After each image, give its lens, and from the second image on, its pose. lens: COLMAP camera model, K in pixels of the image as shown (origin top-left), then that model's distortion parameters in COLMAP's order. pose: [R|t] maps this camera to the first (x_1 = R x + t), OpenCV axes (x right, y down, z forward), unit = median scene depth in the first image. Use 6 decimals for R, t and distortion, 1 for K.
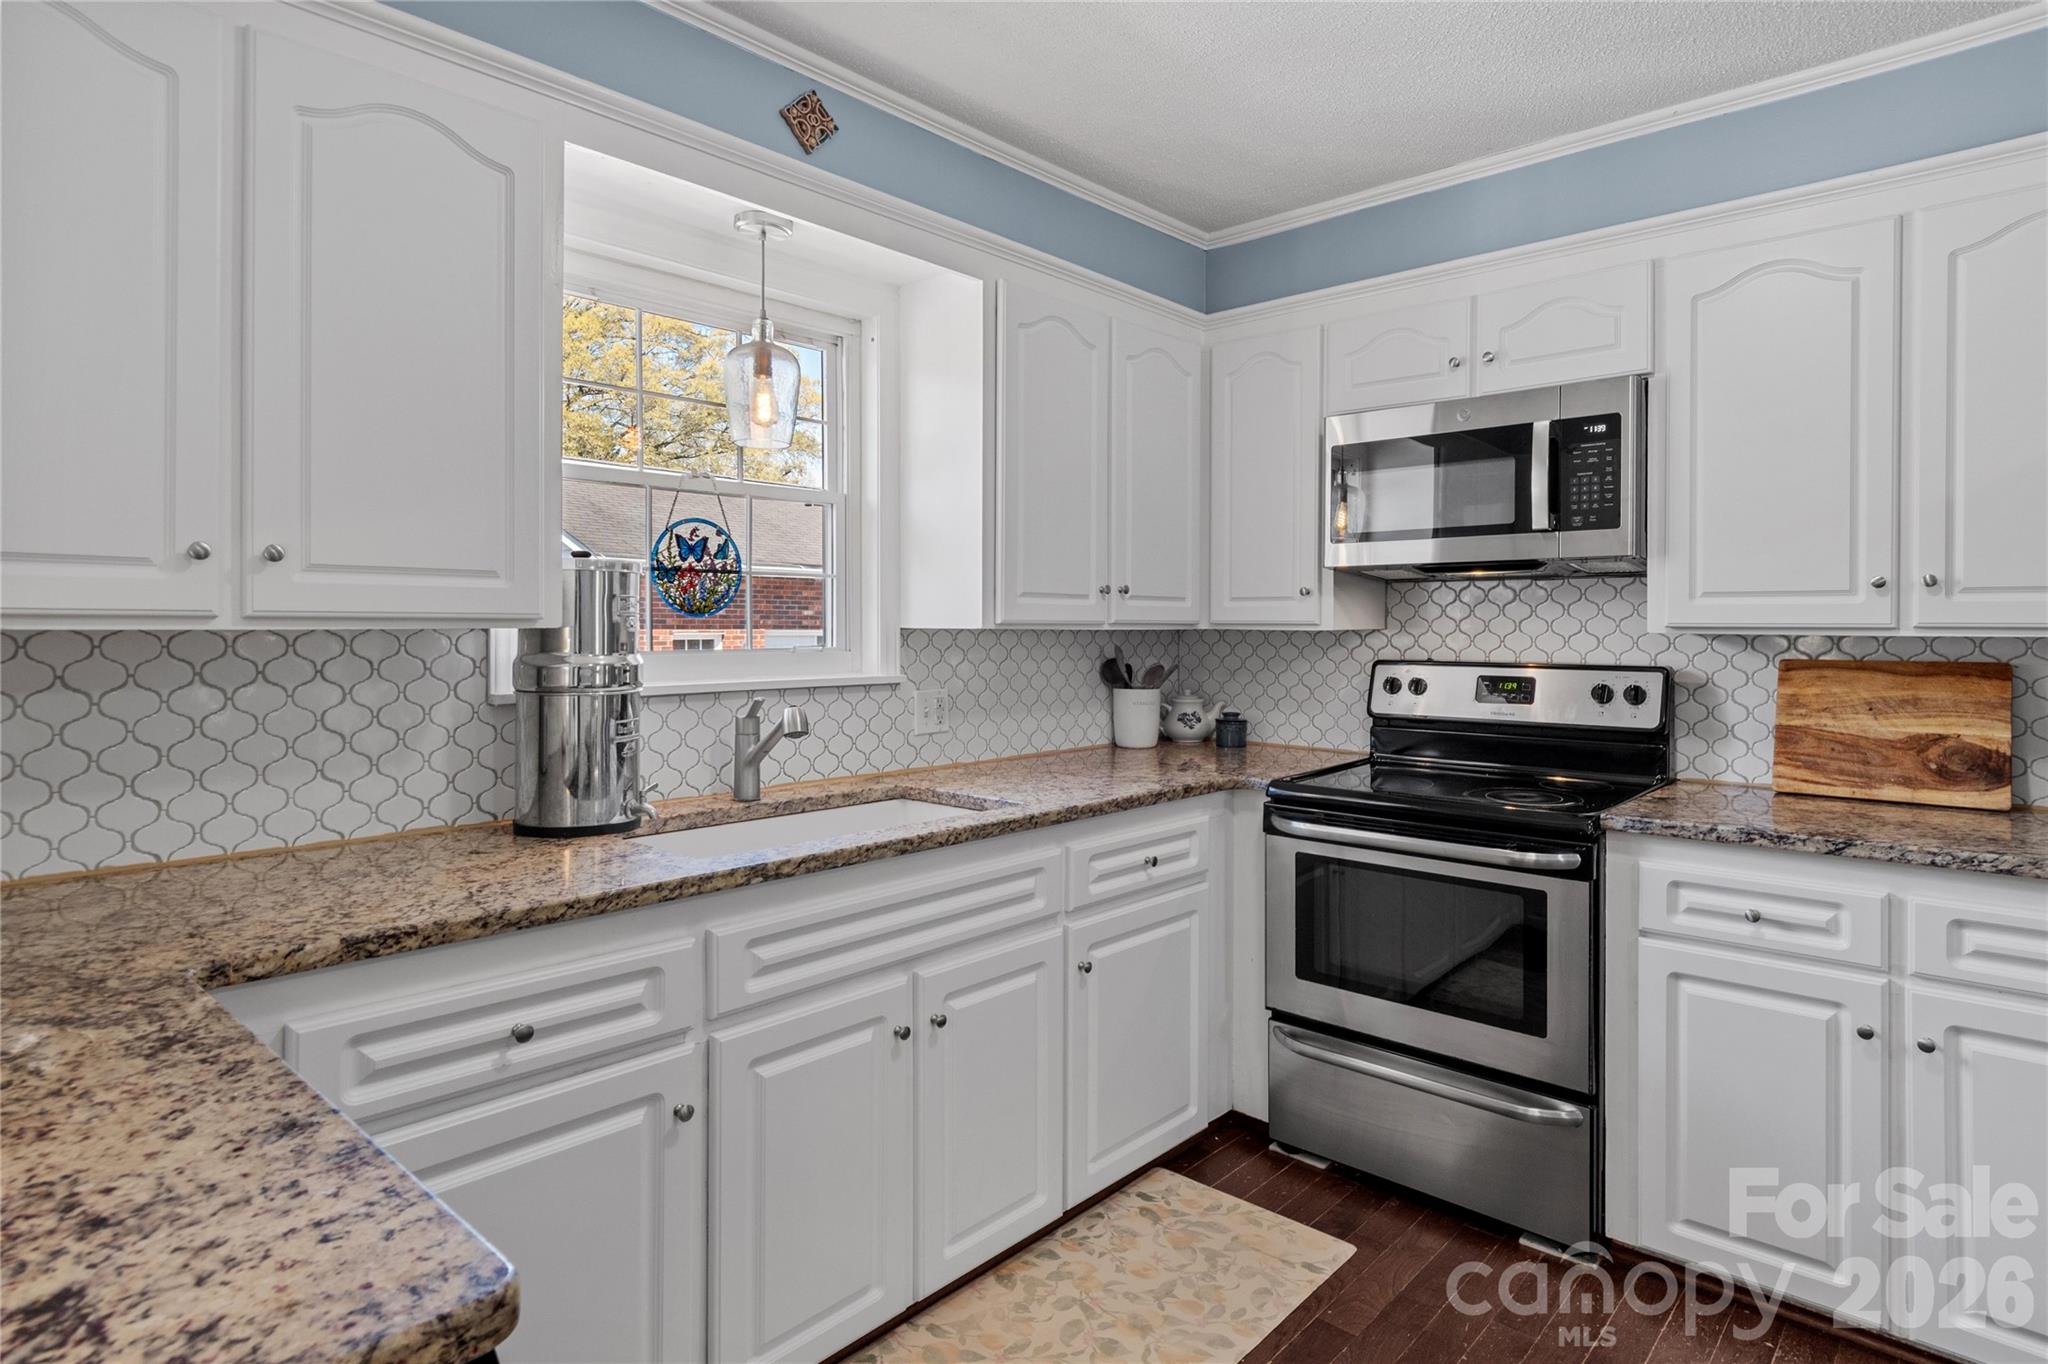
lens RADIAL K [[1103.3, 0, 1075.0], [0, 1103.3, 629.2], [0, 0, 1]] dist [-0.001530, 0.003380]
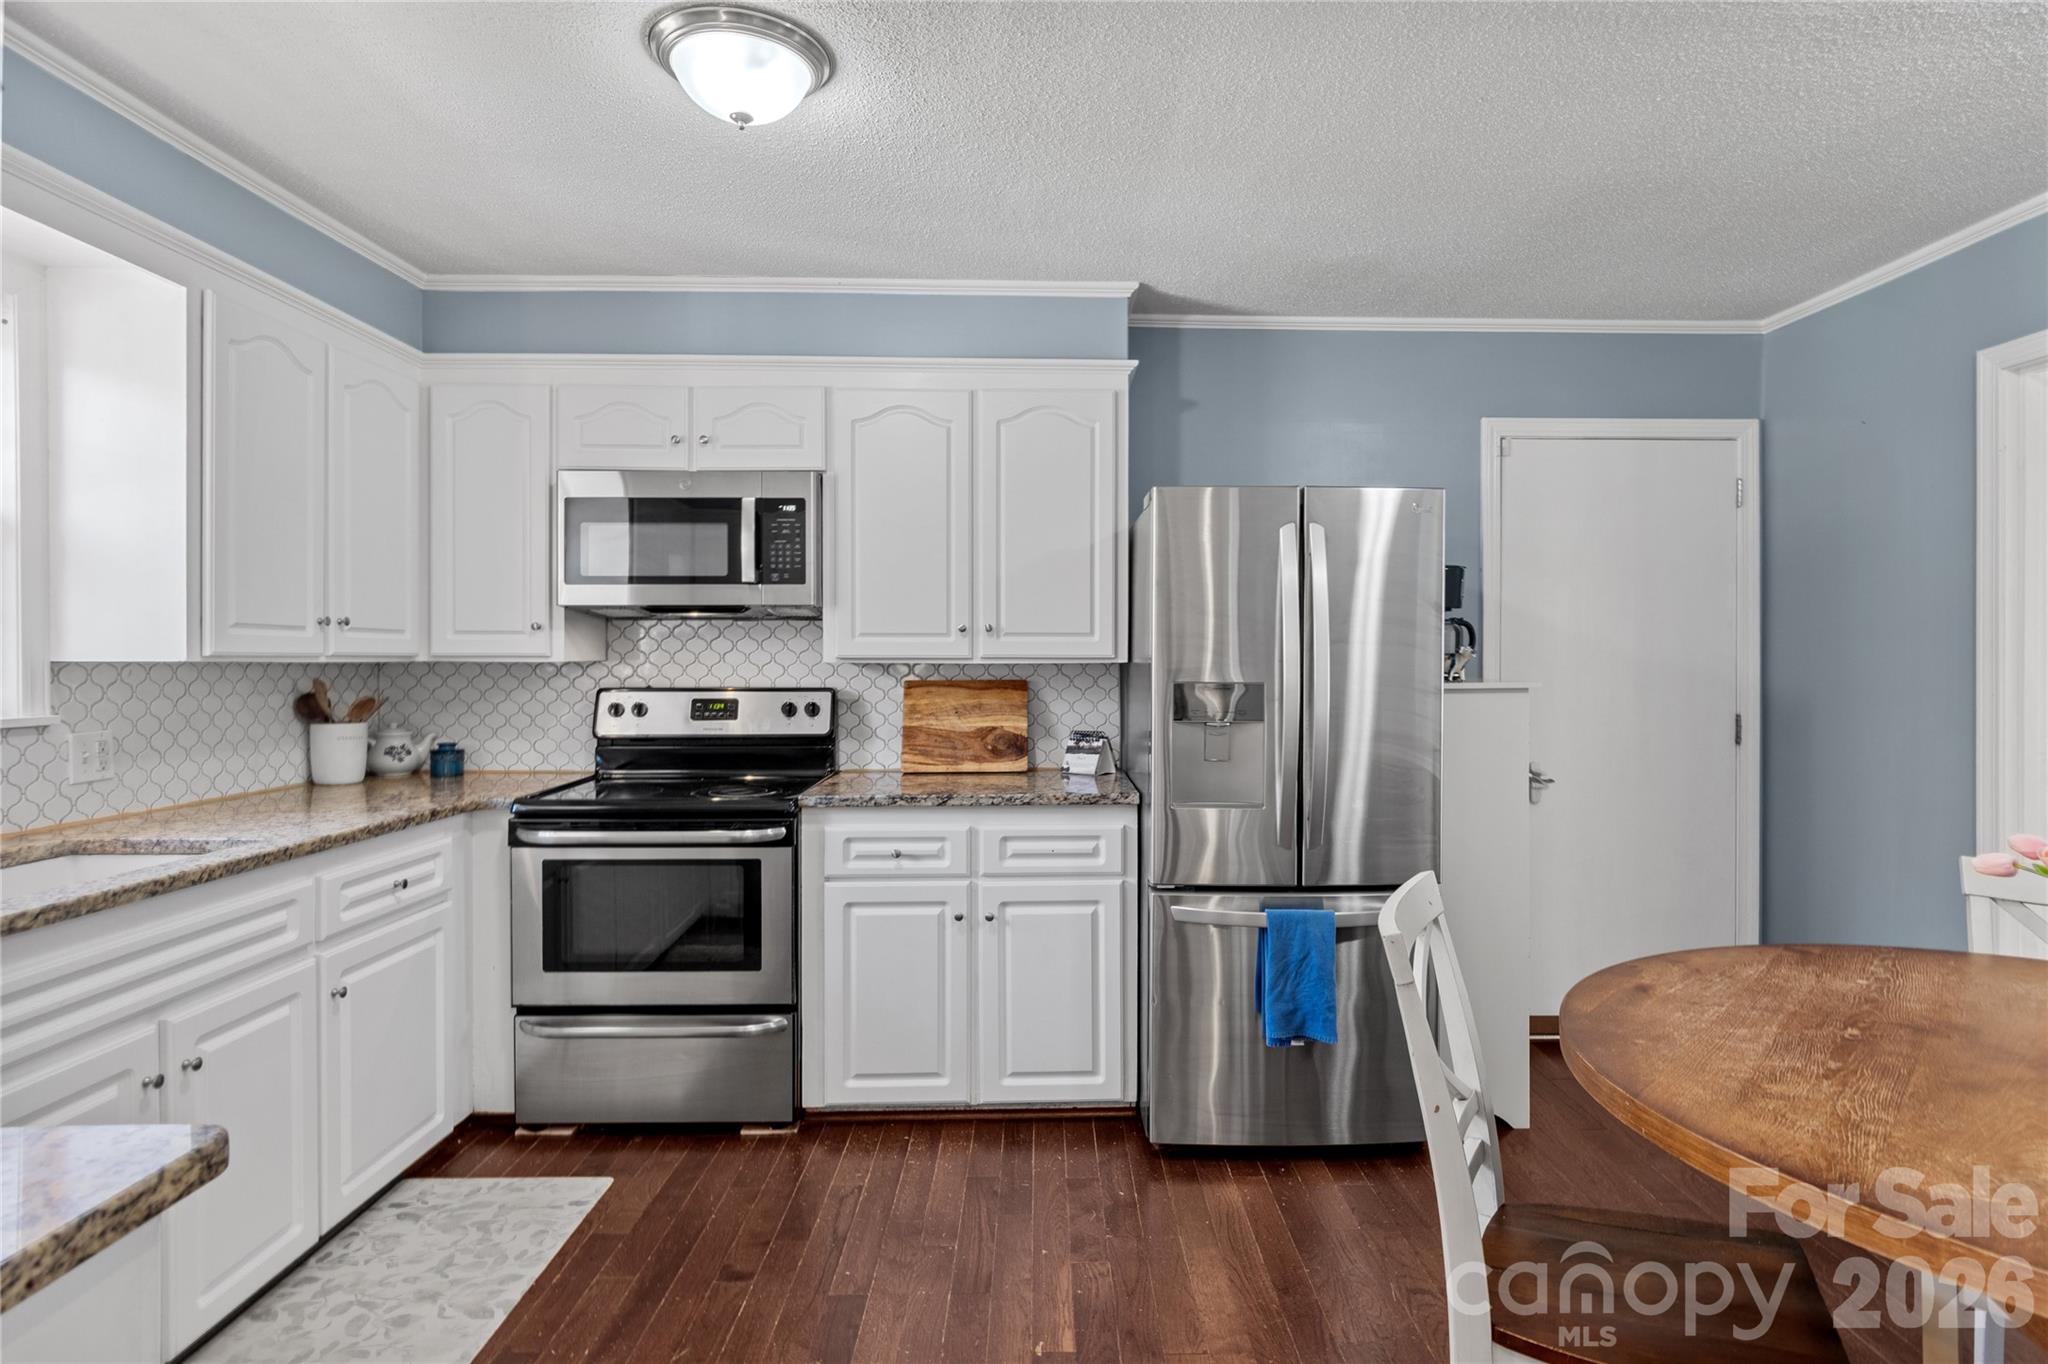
lens RADIAL K [[1103.3, 0, 1027.5], [0, 1103.3, 672.6], [0, 0, 1]] dist [-0.001530, 0.003380]
pose [[0.759042, -0.011112, 0.650947, -0.170051], [0.004393, 0.999919, 0.011946, 0.000816], [-0.651027, -0.006208, 0.759029, -0.188580]]
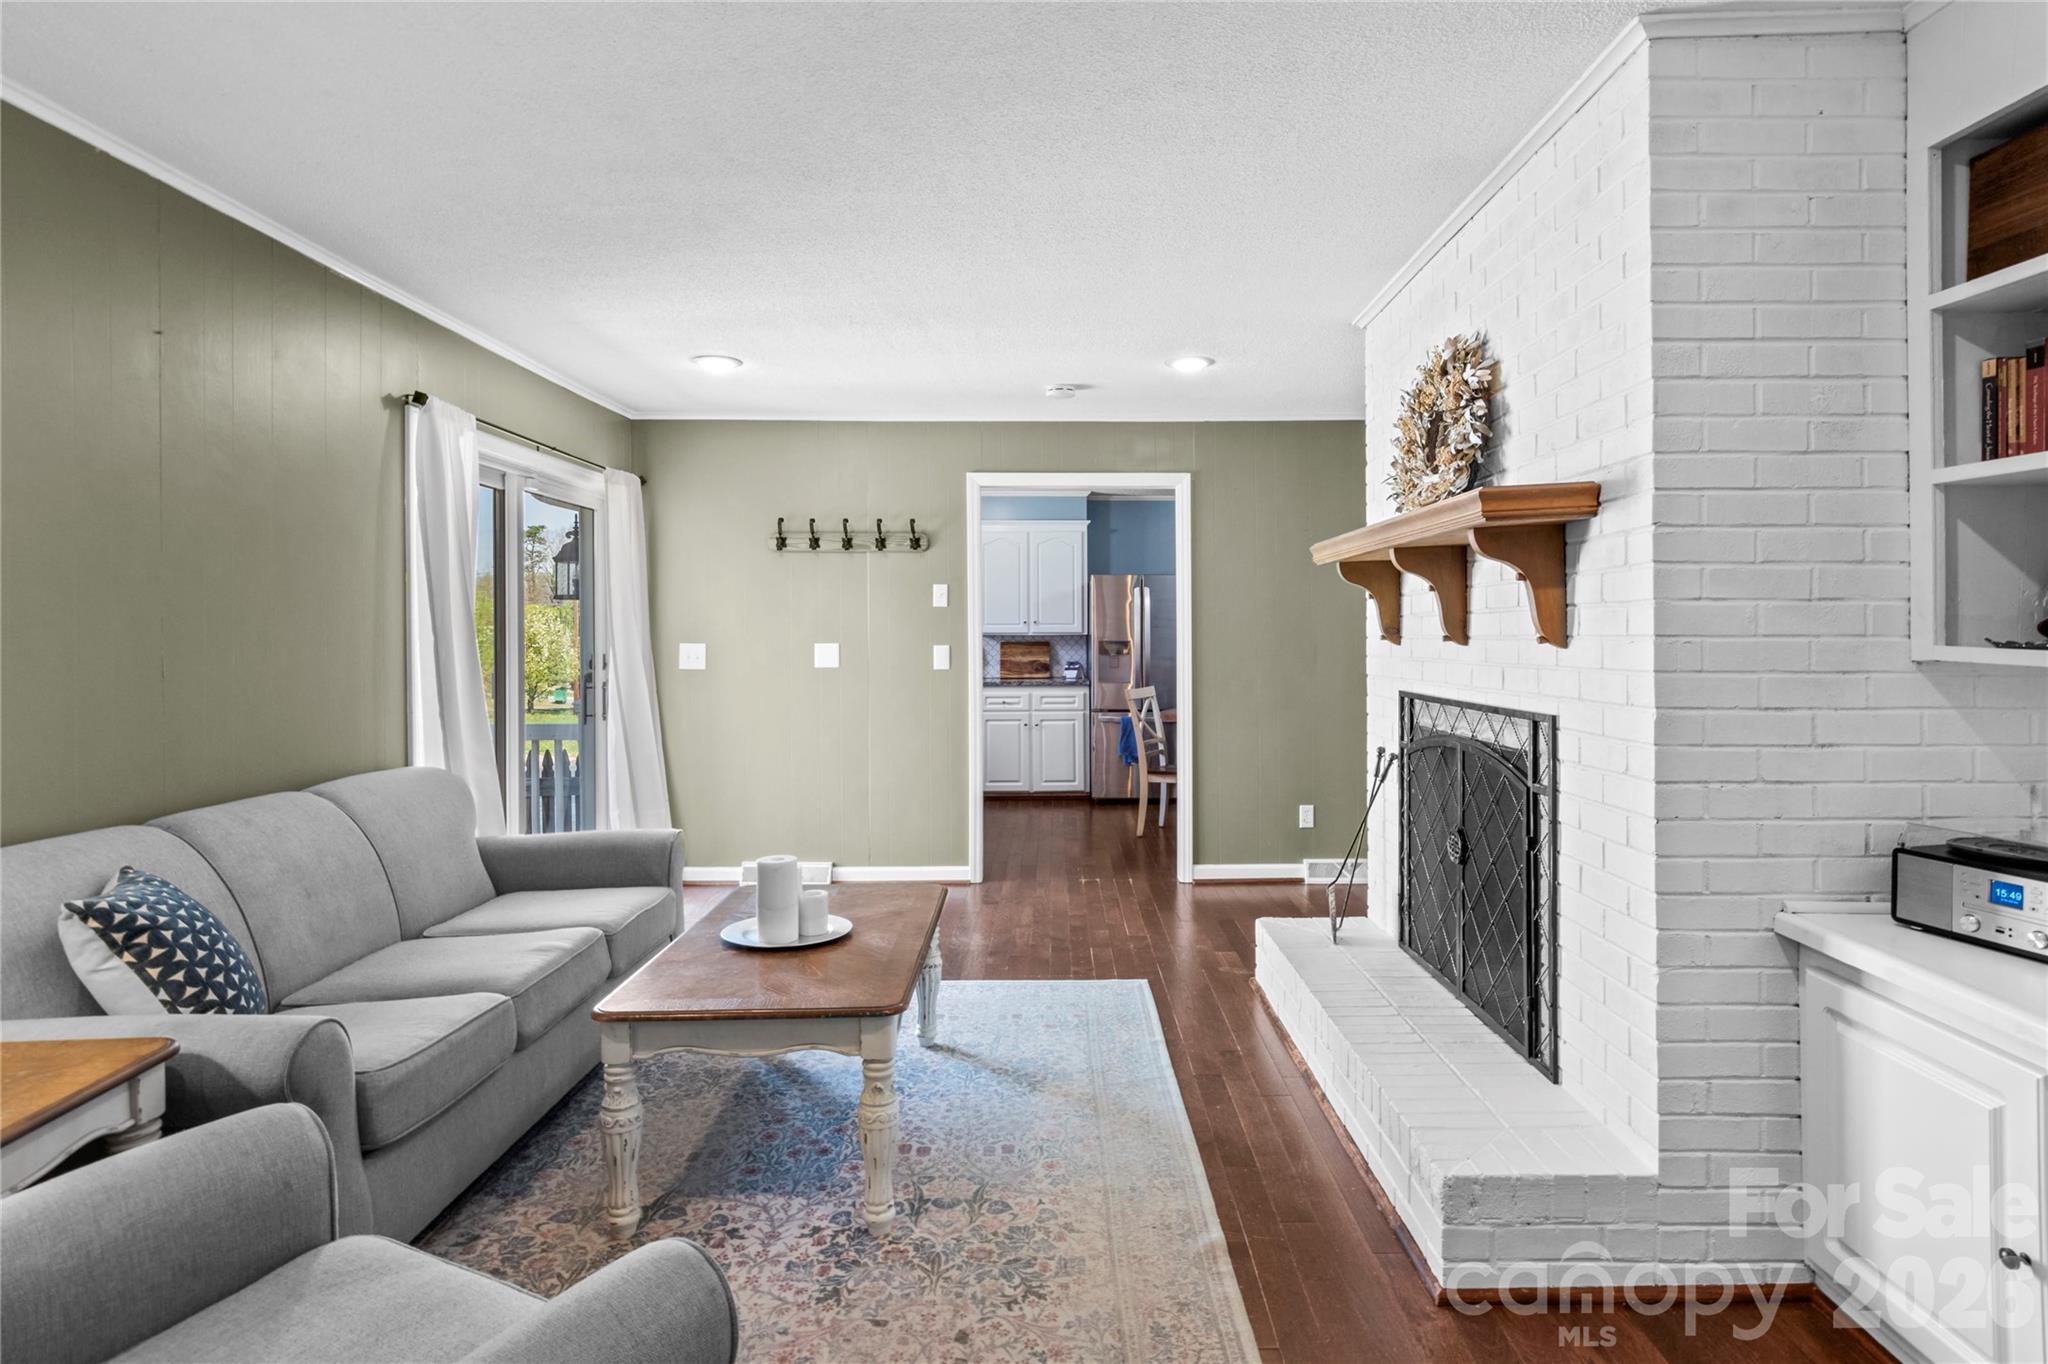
lens RADIAL K [[1118.3, 0, 1029.3], [0, 1118.3, 669.7], [0, 0, 1]] dist [0.000737, 0.000002]
pose [[0.769392, -0.029073, 0.638115, -1.605114], [0.010090, 0.999392, 0.033368, -0.003778], [-0.638697, -0.019234, 0.769218, -1.852104]]
